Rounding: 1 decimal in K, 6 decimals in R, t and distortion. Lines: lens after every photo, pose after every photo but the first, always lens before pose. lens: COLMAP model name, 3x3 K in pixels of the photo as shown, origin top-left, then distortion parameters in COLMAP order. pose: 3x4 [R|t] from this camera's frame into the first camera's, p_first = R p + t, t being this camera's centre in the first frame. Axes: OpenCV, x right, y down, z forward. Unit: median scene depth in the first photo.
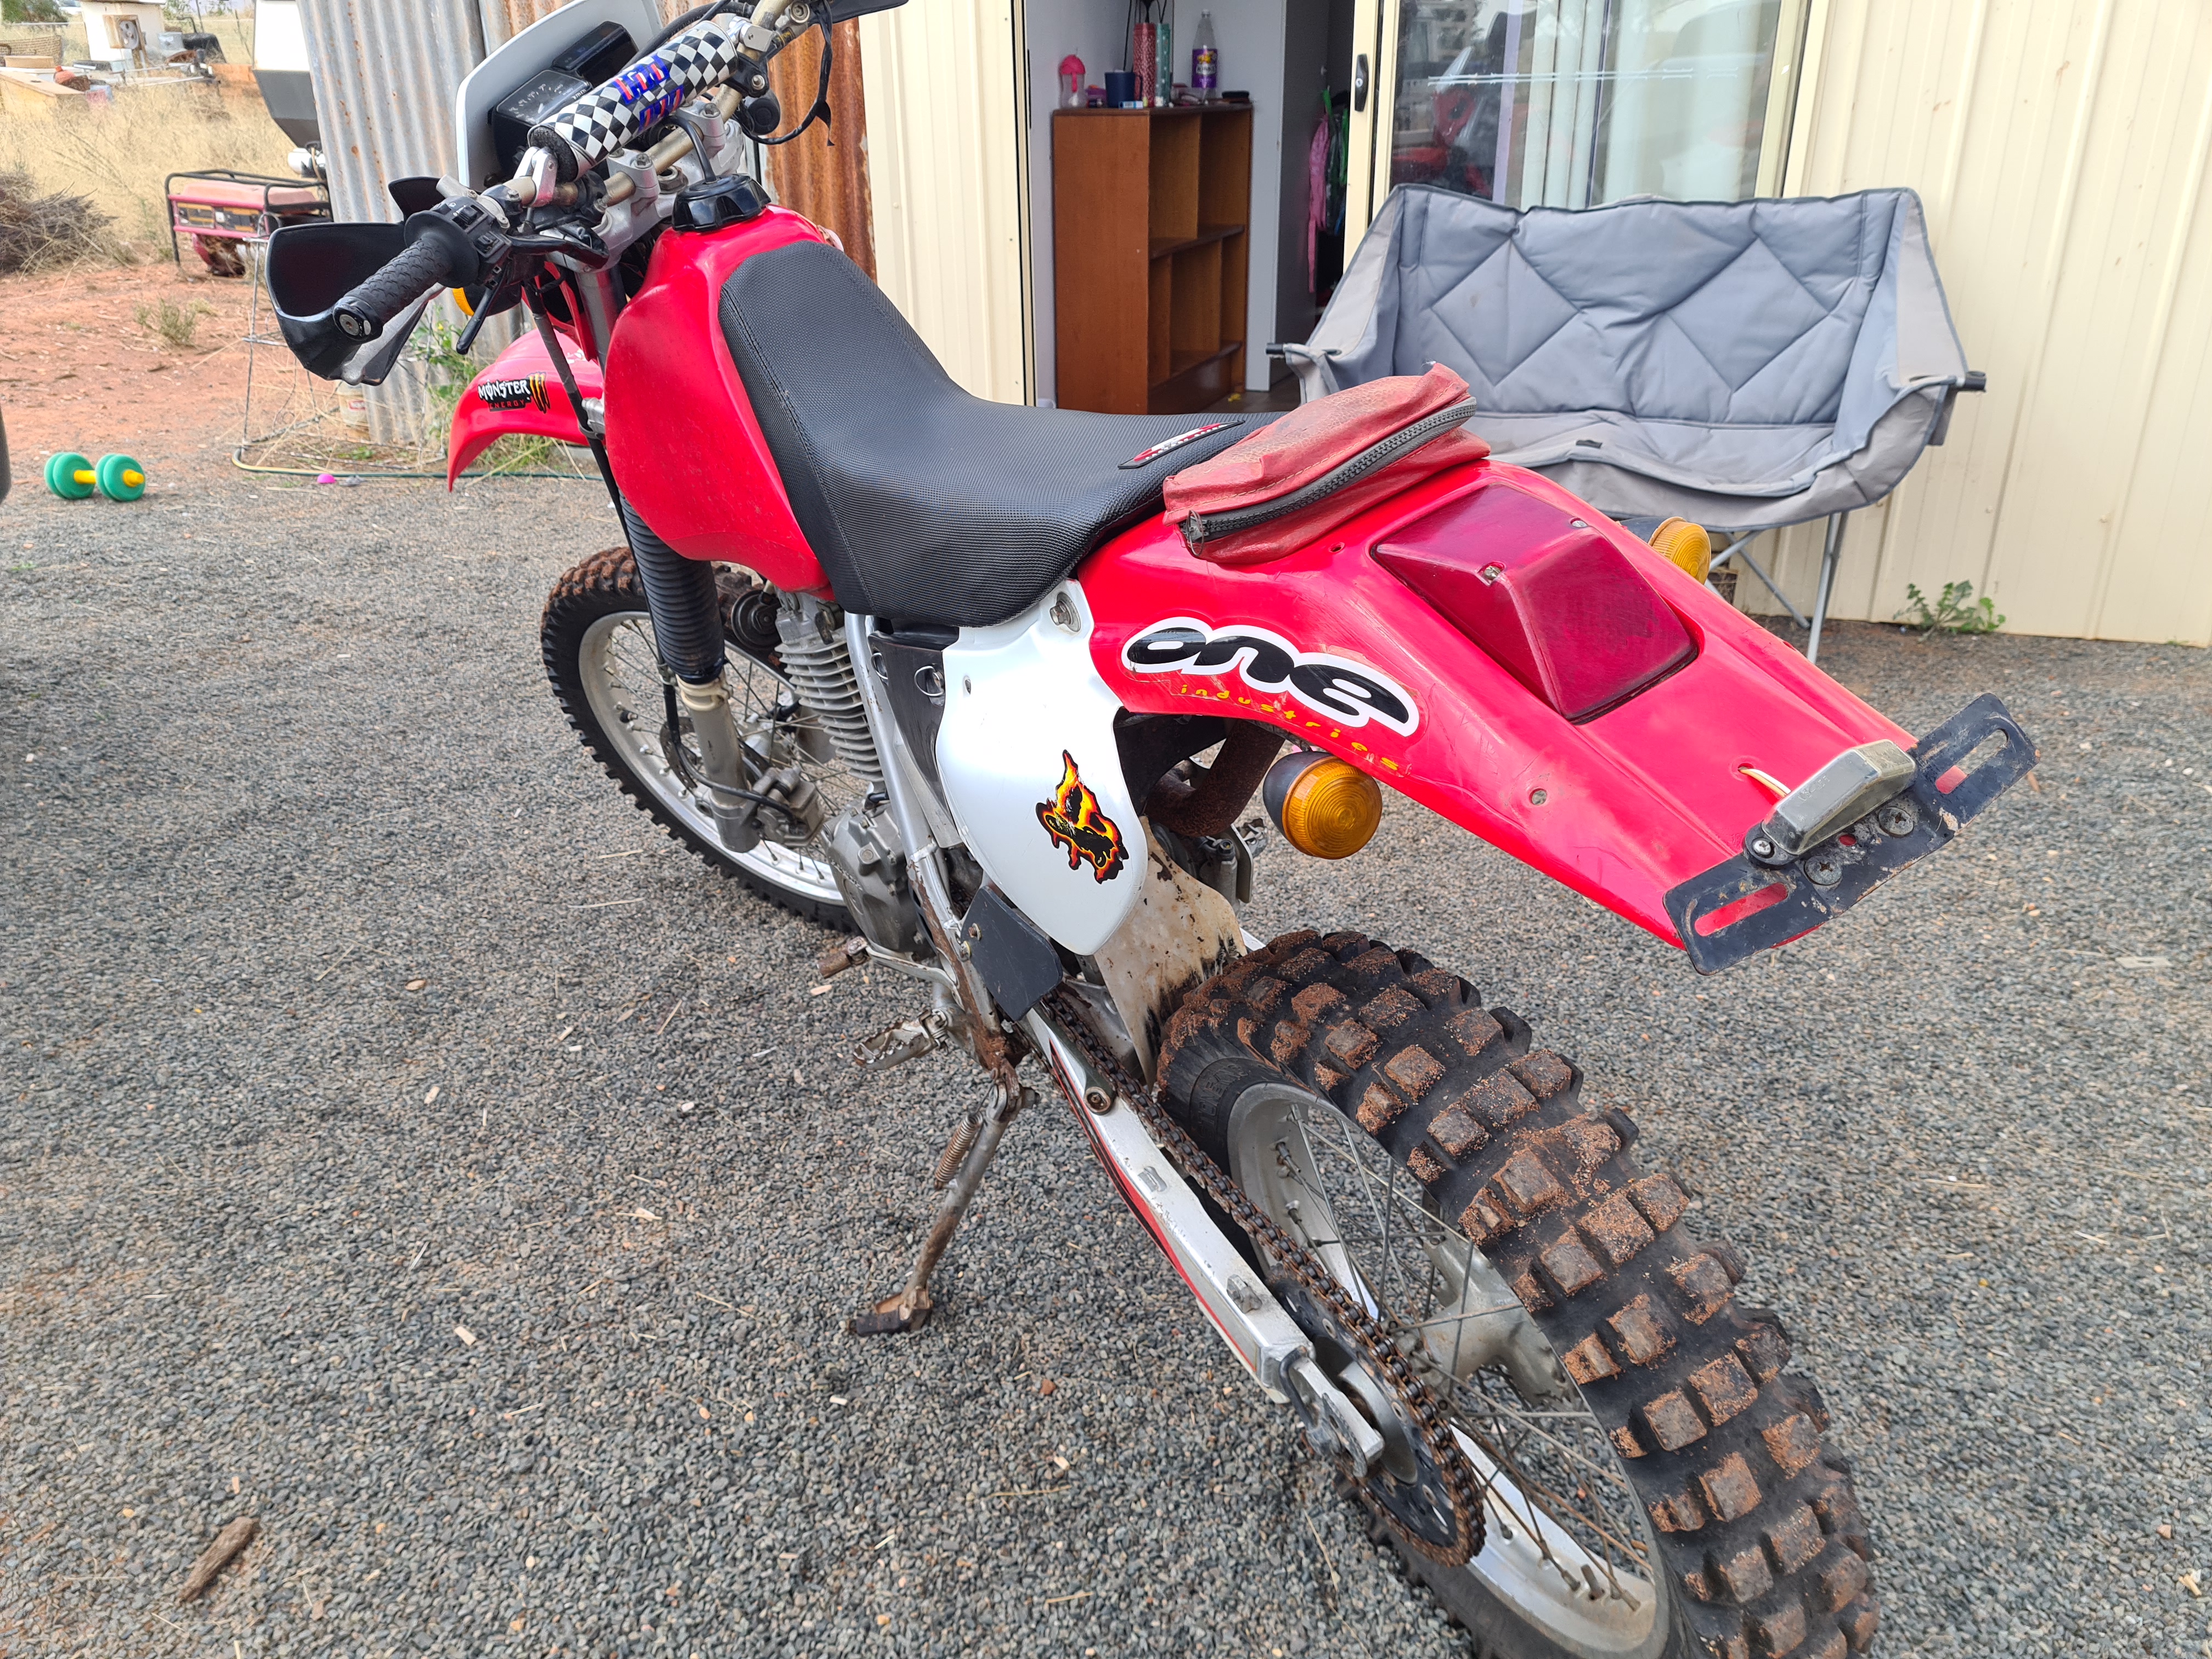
lens RADIAL K [[1638.2, 0, 1108.2], [0, 1638.2, 823.1], [0, 0, 1]] dist [0.051959, -0.038482]
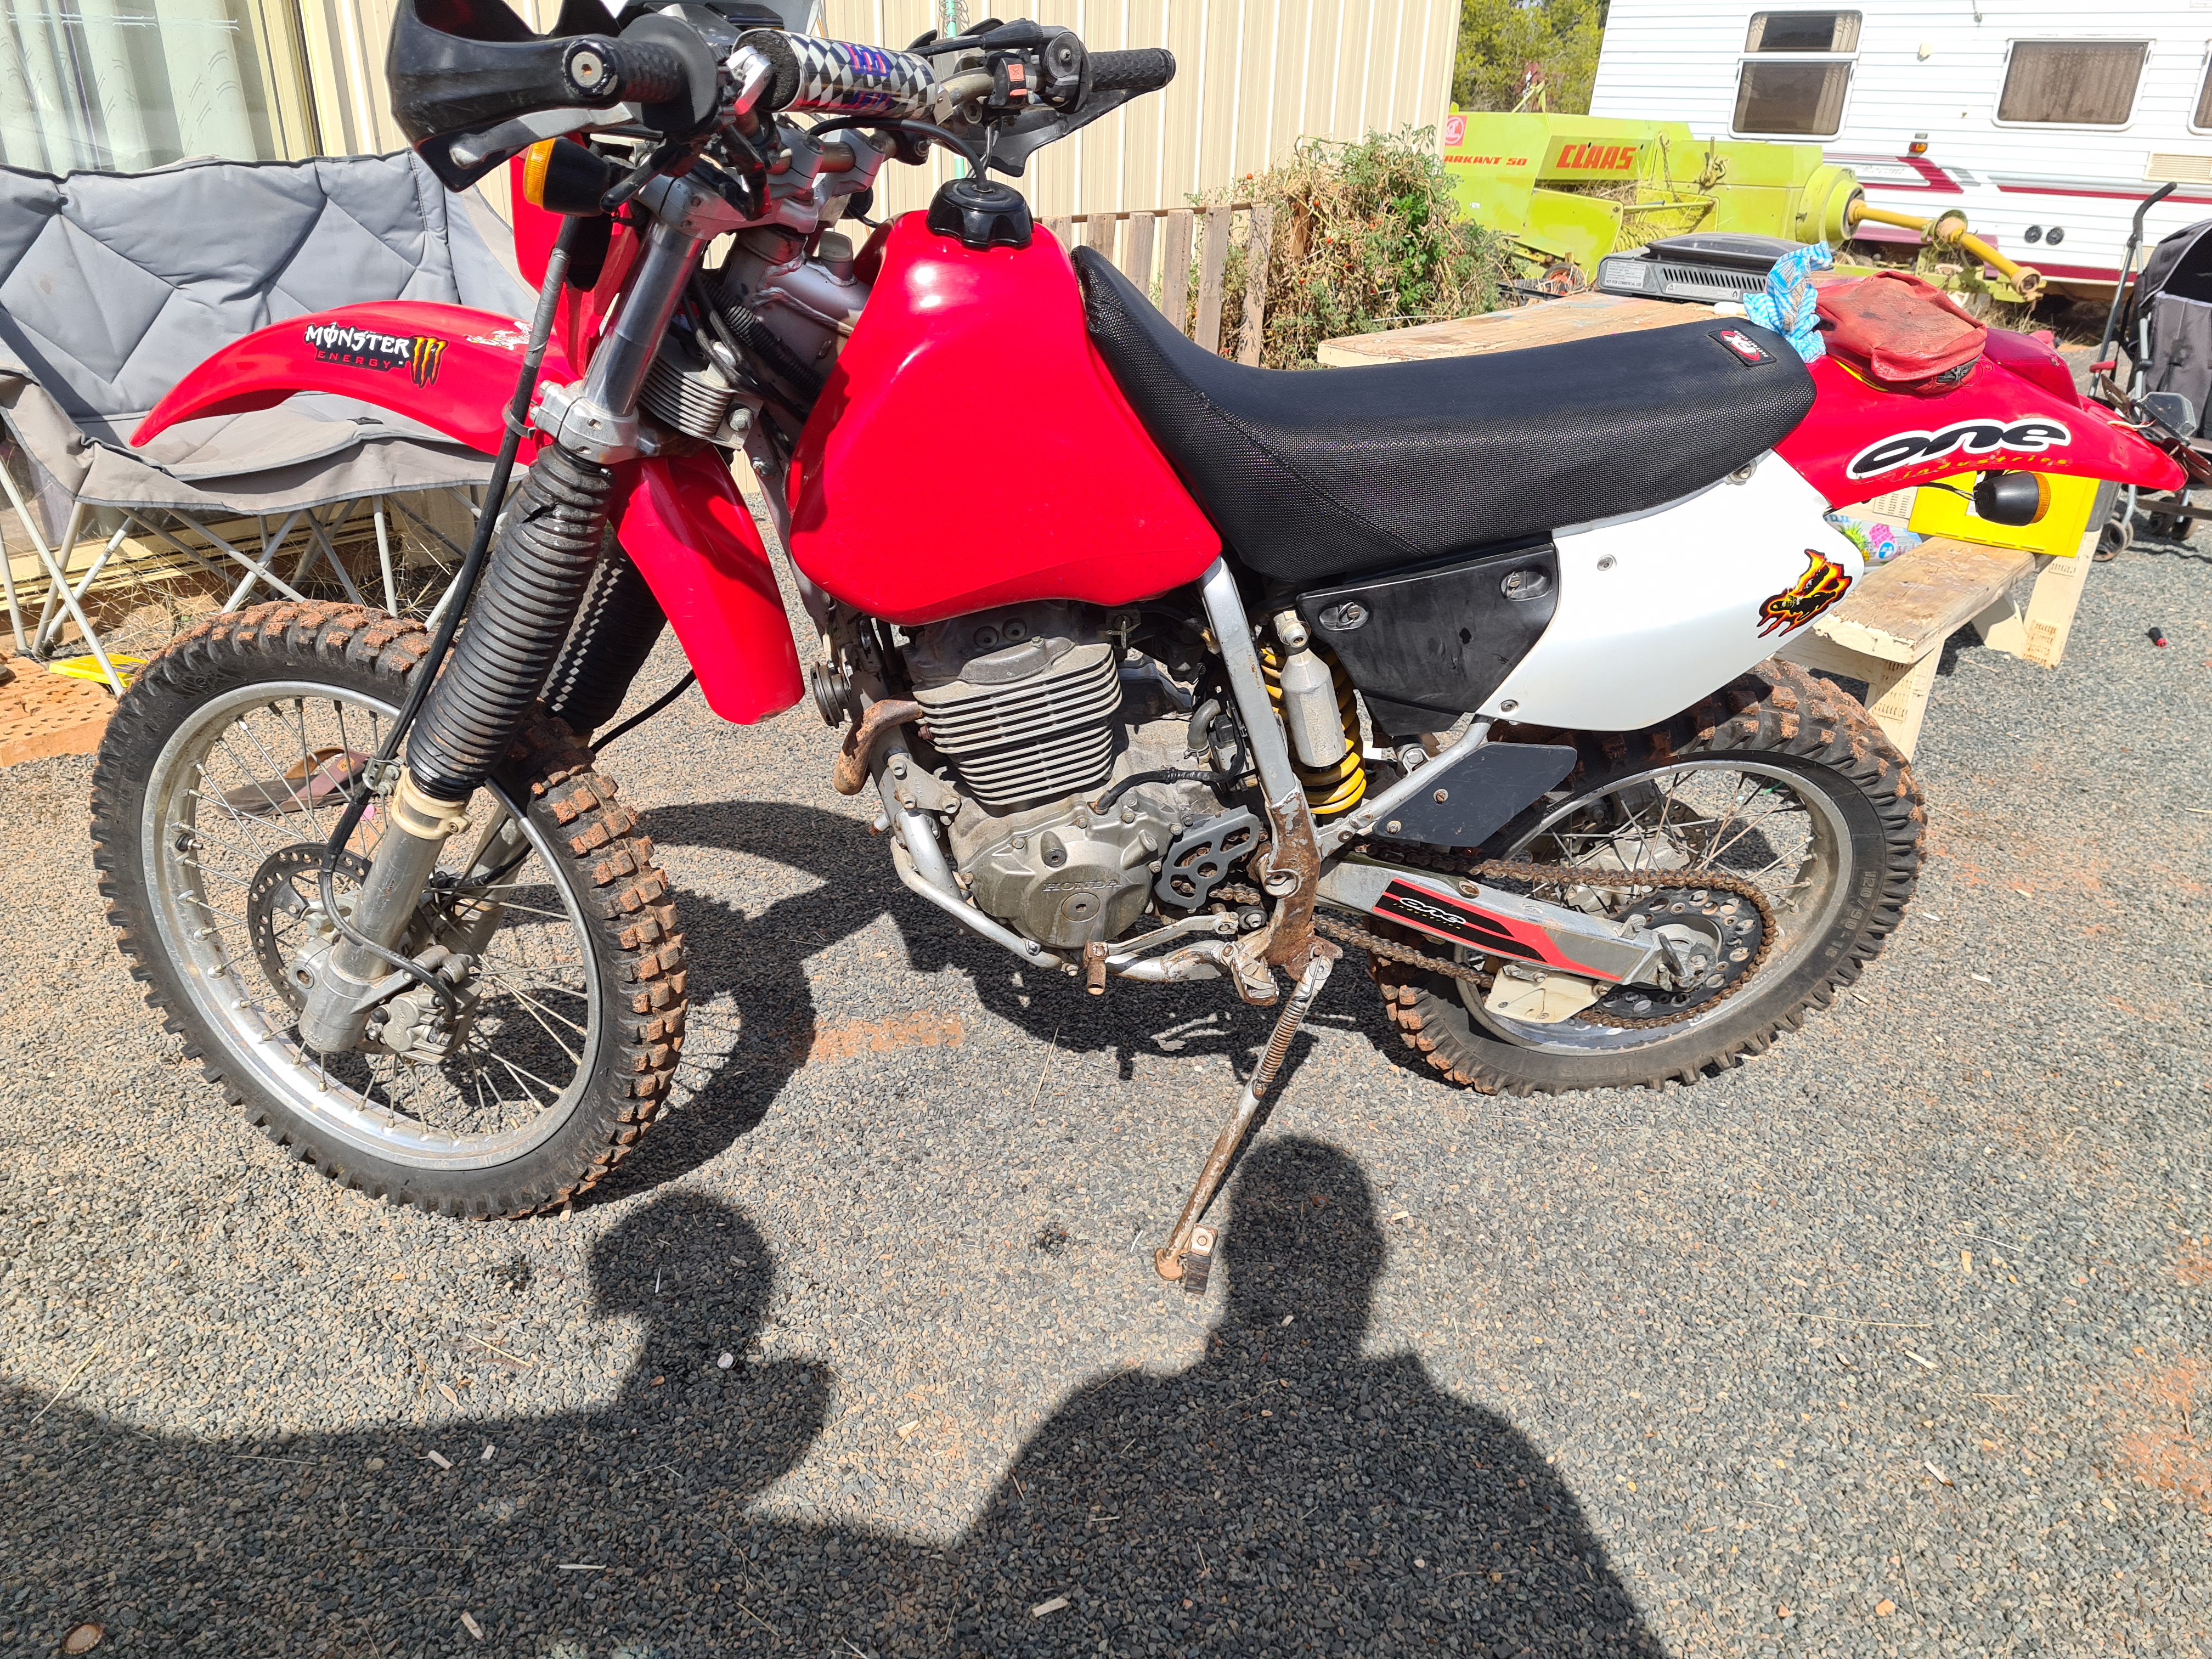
lens RADIAL K [[1638.2, 0, 1108.2], [0, 1638.2, 823.1], [0, 0, 1]] dist [0.051959, -0.038482]
pose [[0.384946, -0.372805, 0.844294, -0.885121], [0.342596, 0.907148, 0.244356, -0.217711], [-0.856997, 0.195188, 0.476925, 0.455107]]
